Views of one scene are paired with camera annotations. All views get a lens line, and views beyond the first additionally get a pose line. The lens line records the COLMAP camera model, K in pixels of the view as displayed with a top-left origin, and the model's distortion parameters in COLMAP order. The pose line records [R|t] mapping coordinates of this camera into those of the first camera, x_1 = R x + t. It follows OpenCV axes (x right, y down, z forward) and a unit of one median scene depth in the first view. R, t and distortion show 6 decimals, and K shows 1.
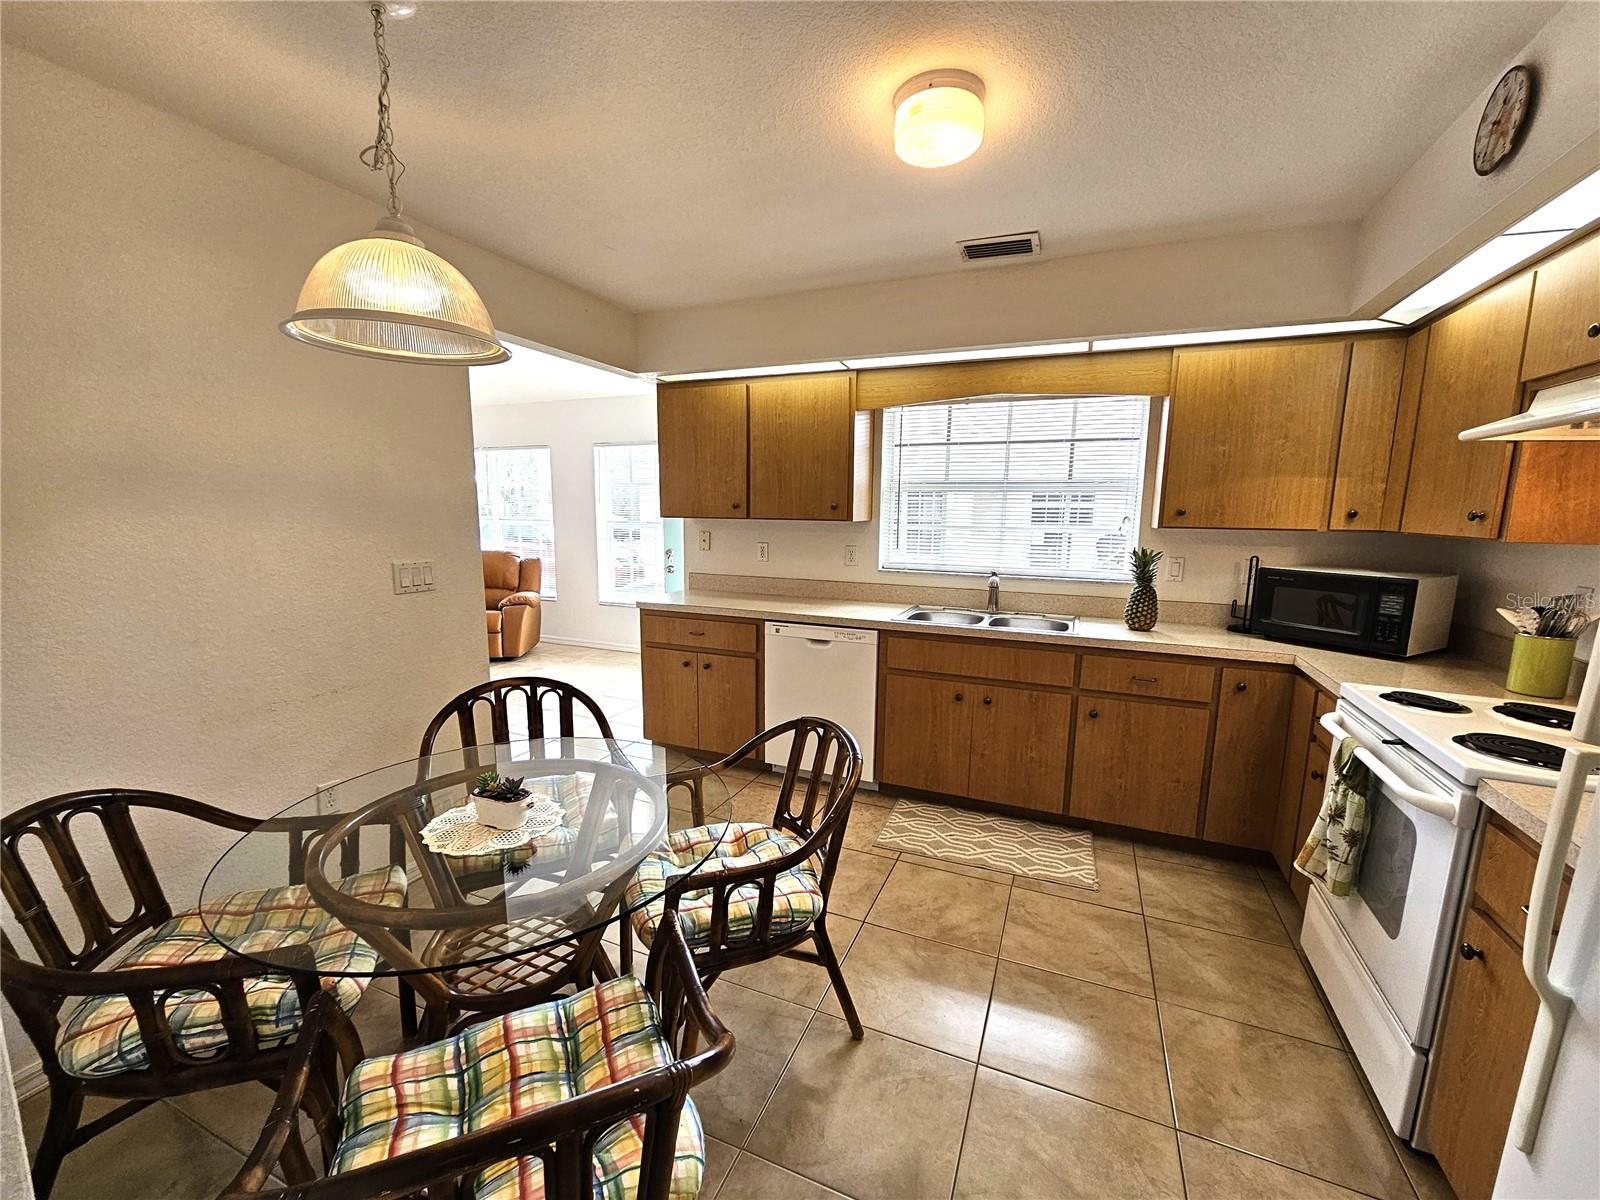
lens RADIAL K [[654.0, 0, 794.3], [0, 654.0, 612.8], [0, 0, 1]] dist [-0.006155, 0.003198]
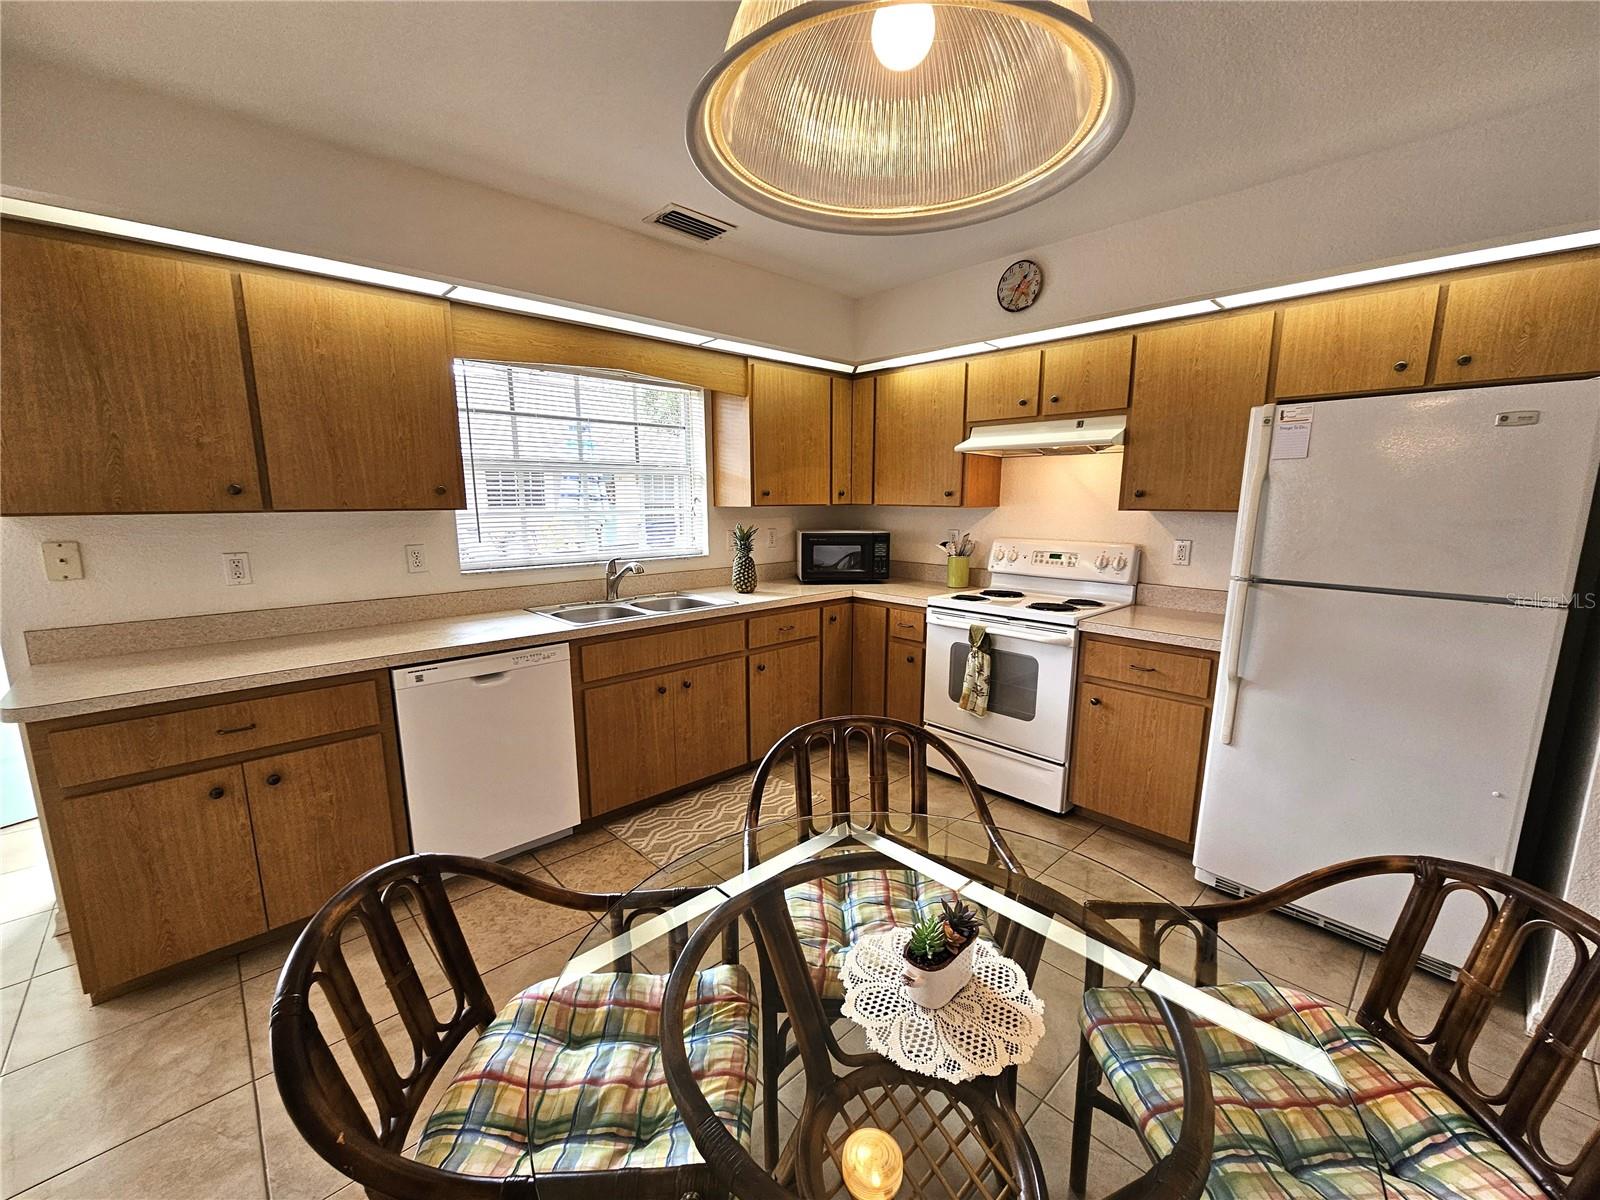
lens RADIAL K [[654.0, 0, 804.2], [0, 654.0, 610.4], [0, 0, 1]] dist [-0.006155, 0.003198]
pose [[0.394892, -0.172151, 0.902454, -0.643694], [0.148933, 0.981290, 0.122020, -0.089003], [-0.906575, 0.086221, 0.413143, 0.519169]]
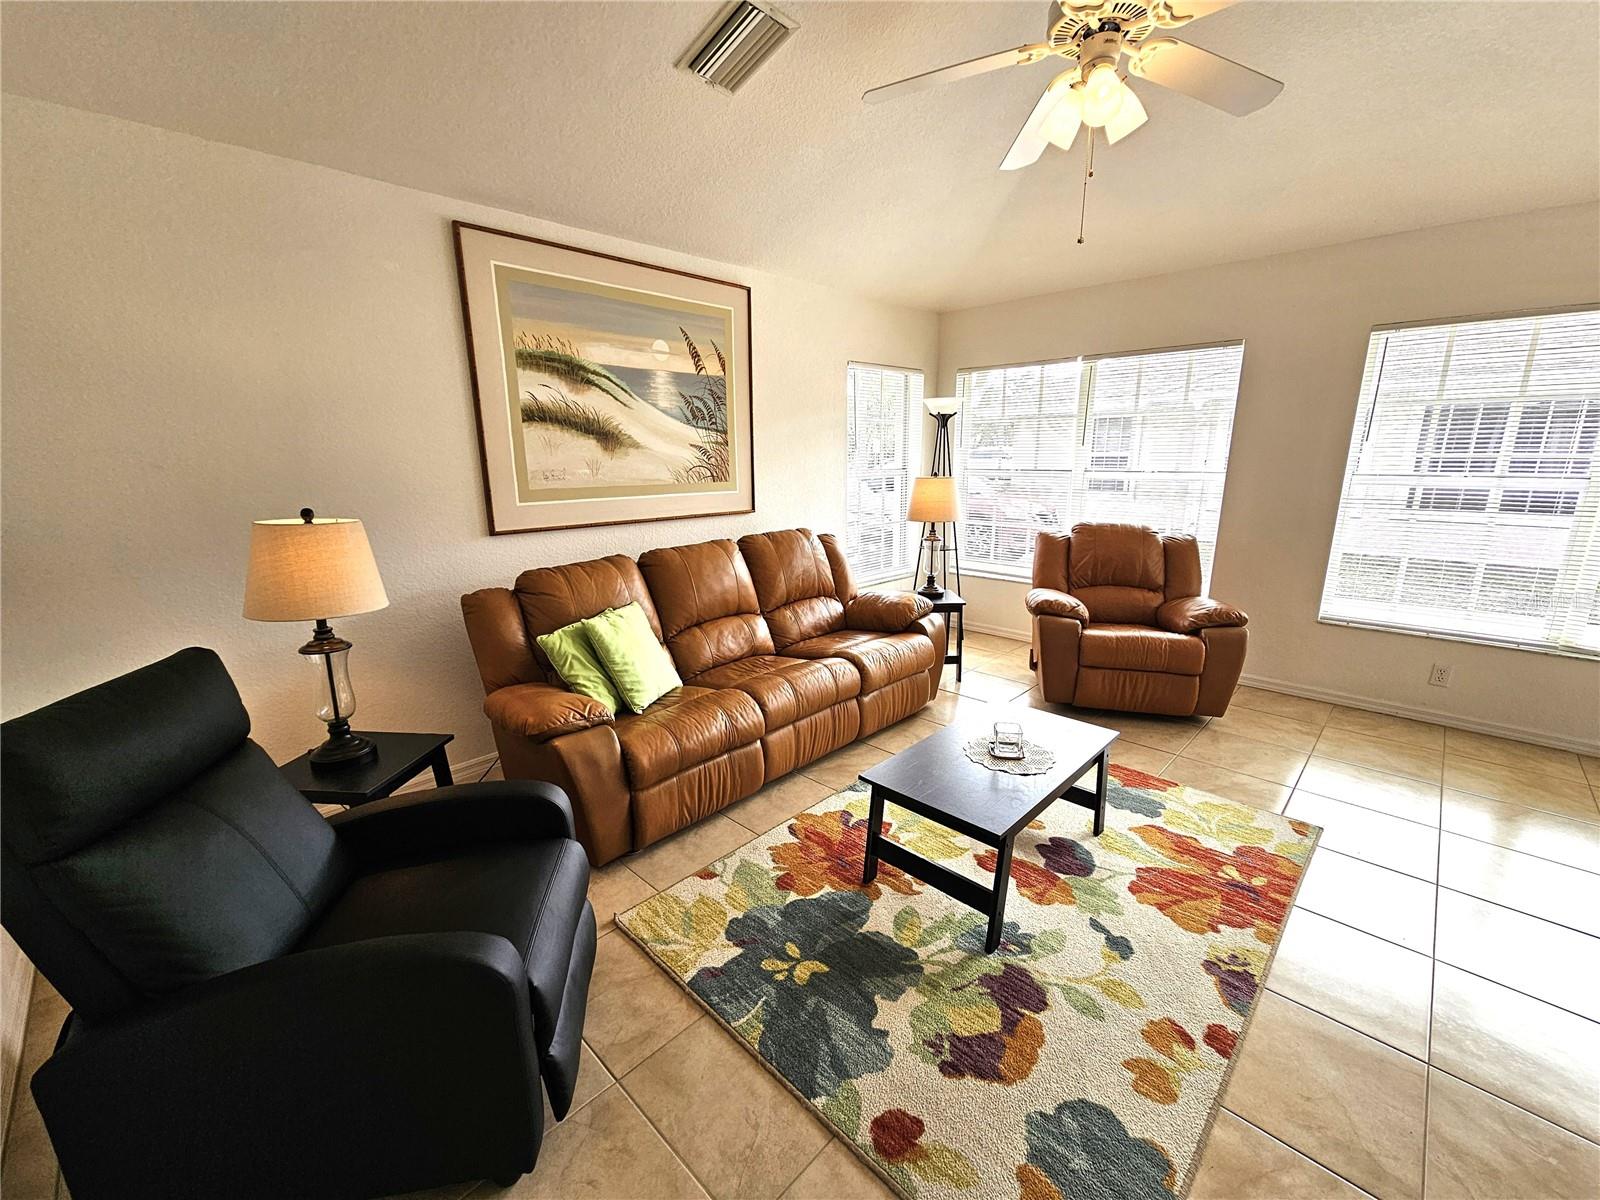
lens RADIAL K [[654.0, 0, 800.1], [0, 654.0, 612.5], [0, 0, 1]] dist [-0.006155, 0.003198]
pose [[0.931460, 0.065581, -0.357884, -1.419567], [-0.034872, 0.995185, 0.091604, -0.158591], [0.362168, -0.072845, 0.929262, 0.853280]]
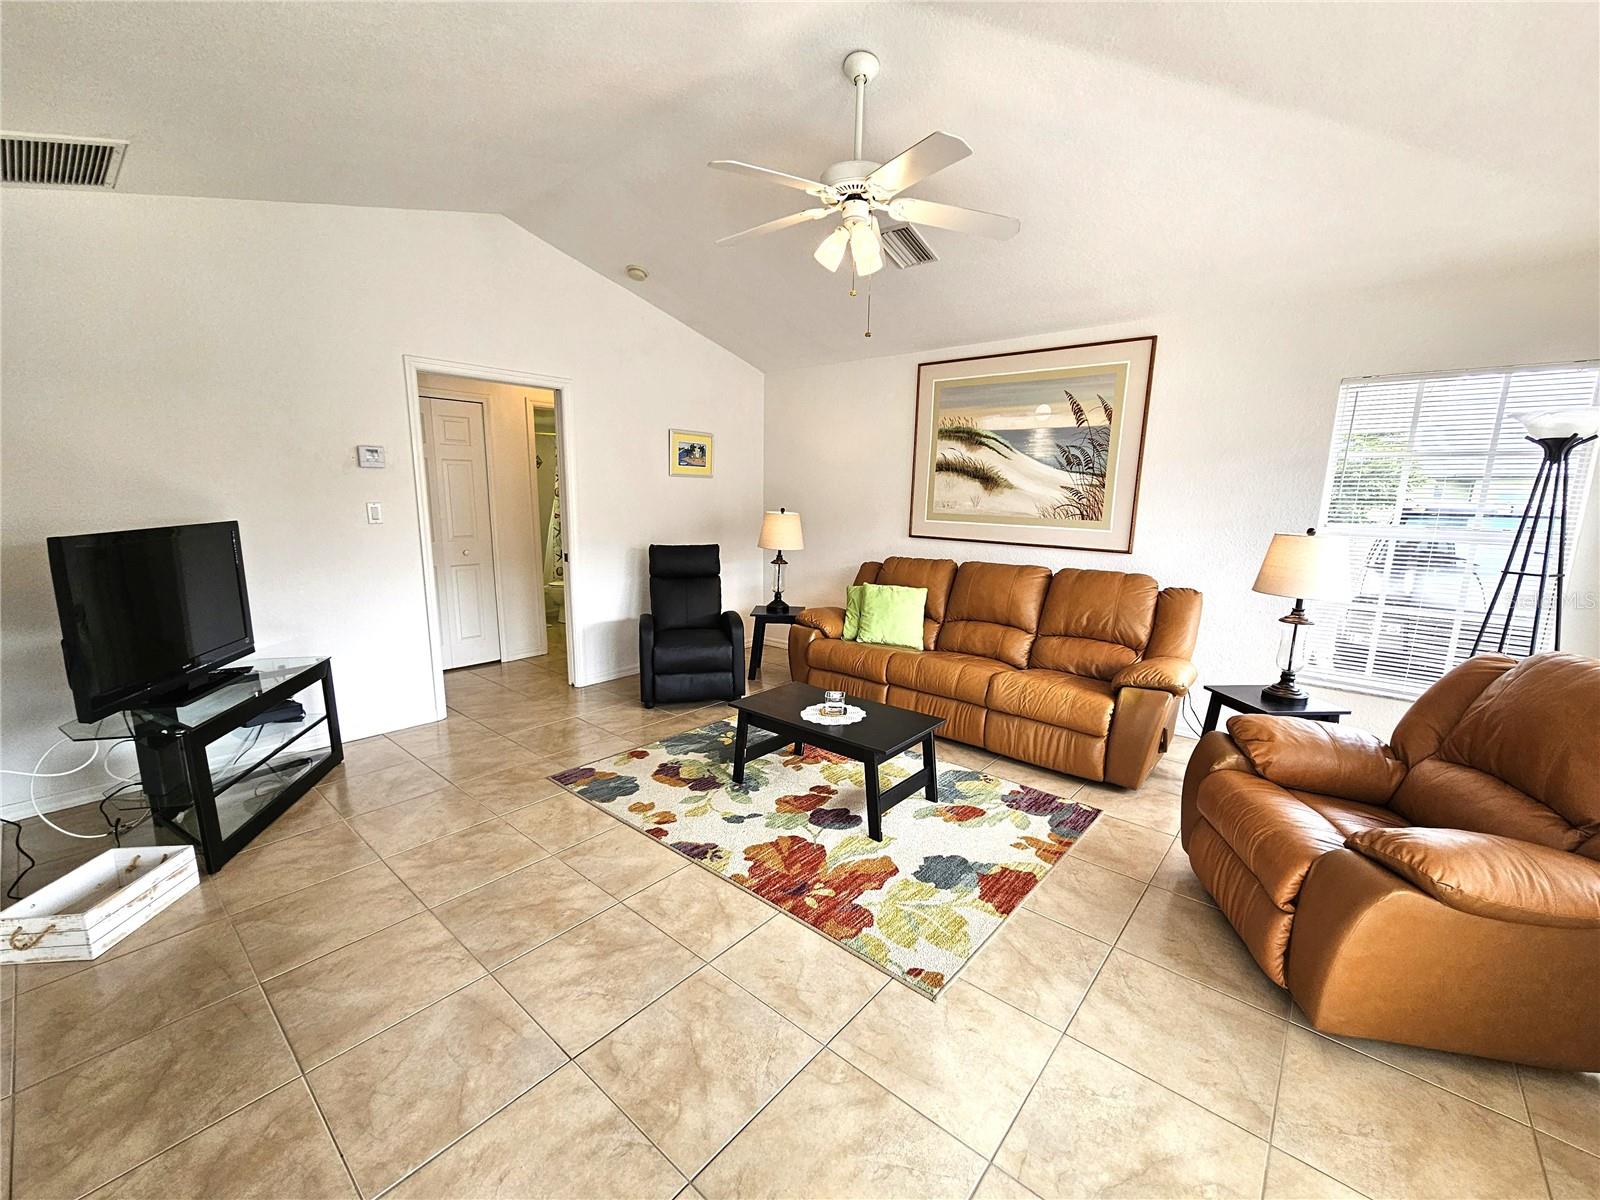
lens RADIAL K [[654.0, 0, 802.0], [0, 654.0, 615.6], [0, 0, 1]] dist [-0.006155, 0.003198]
pose [[-0.296970, 0.162455, -0.940966, -0.285689], [-0.170049, 0.960673, 0.219525, -0.328808], [0.939623, 0.225203, -0.257665, 2.055999]]
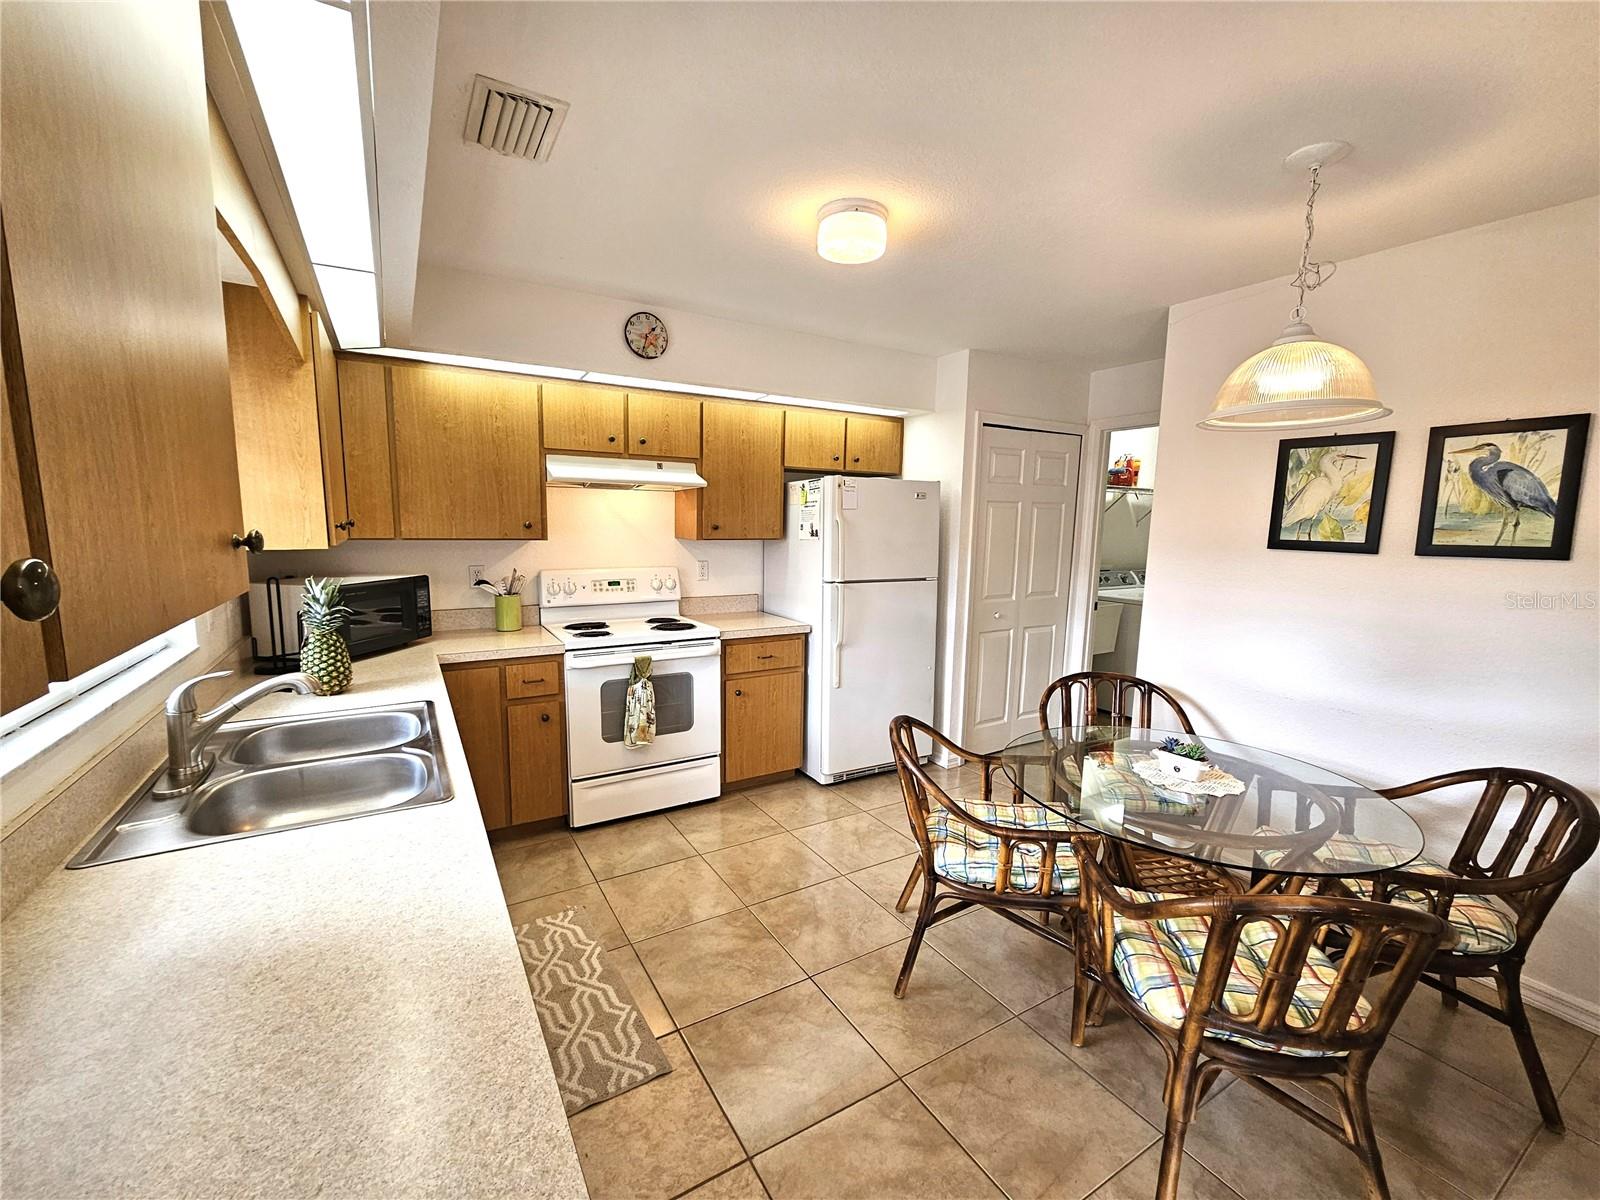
lens RADIAL K [[654.0, 0, 787.5], [0, 654.0, 605.4], [0, 0, 1]] dist [-0.006155, 0.003198]
pose [[-0.804265, -0.102473, 0.585370, -0.341948], [0.068443, 0.962494, 0.262528, -0.270221], [-0.590317, 0.251207, -0.767086, 1.532342]]
